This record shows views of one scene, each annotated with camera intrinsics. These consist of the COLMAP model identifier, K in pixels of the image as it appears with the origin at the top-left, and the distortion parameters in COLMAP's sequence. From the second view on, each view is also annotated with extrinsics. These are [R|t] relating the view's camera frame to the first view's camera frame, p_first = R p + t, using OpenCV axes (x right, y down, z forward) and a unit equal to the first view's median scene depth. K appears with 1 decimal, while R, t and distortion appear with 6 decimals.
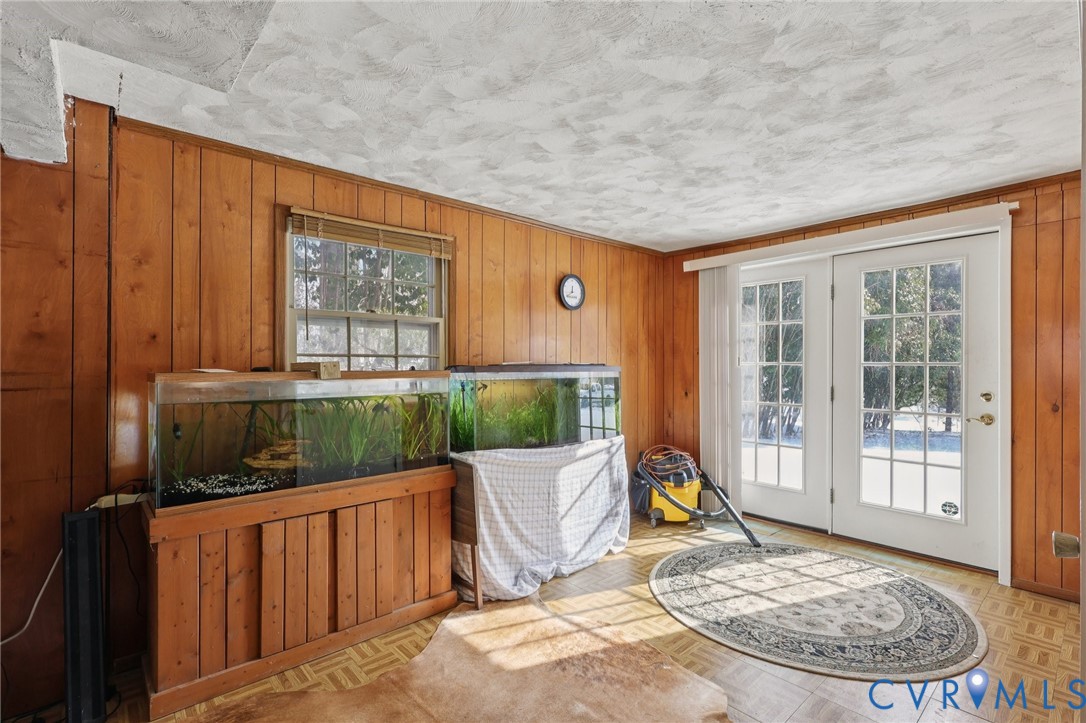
lens RADIAL K [[511.7, 0, 541.8], [0, 511.7, 362.9], [0, 0, 1]] dist [0.003035, 0.000214]
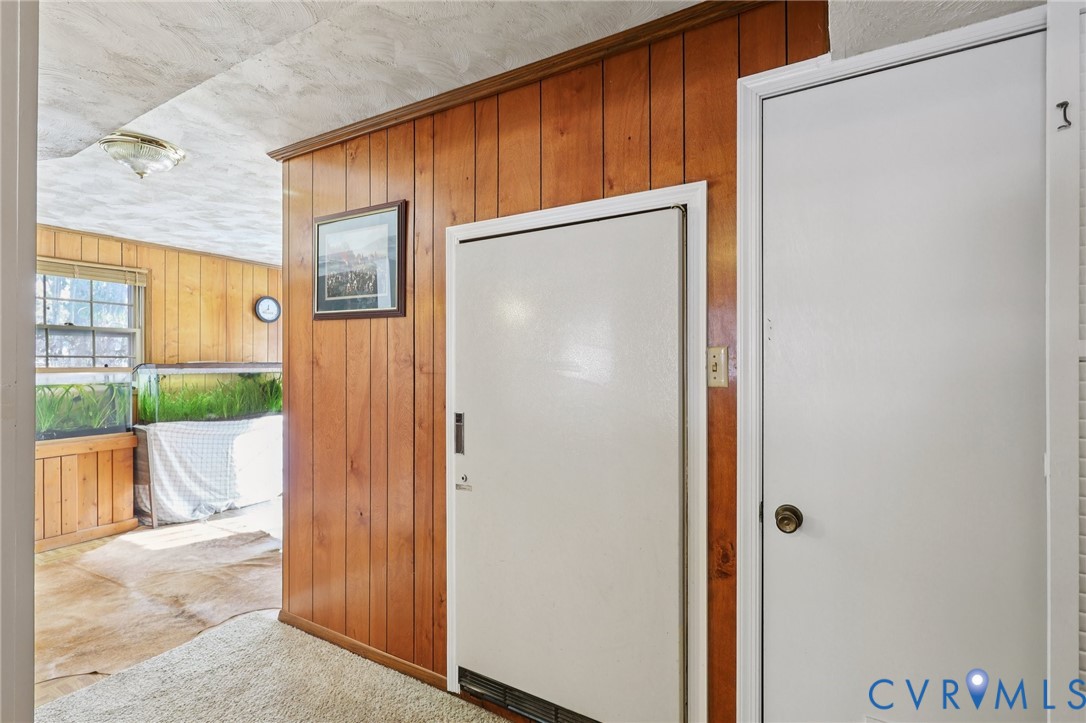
lens RADIAL K [[511.7, 0, 543.0], [0, 511.7, 362.3], [0, 0, 1]] dist [0.003035, 0.000214]
pose [[0.953906, 0.002538, 0.300094, 0.457201], [-0.004250, 0.999978, 0.005053, -0.010127], [-0.300075, -0.006096, 0.953896, -0.678938]]
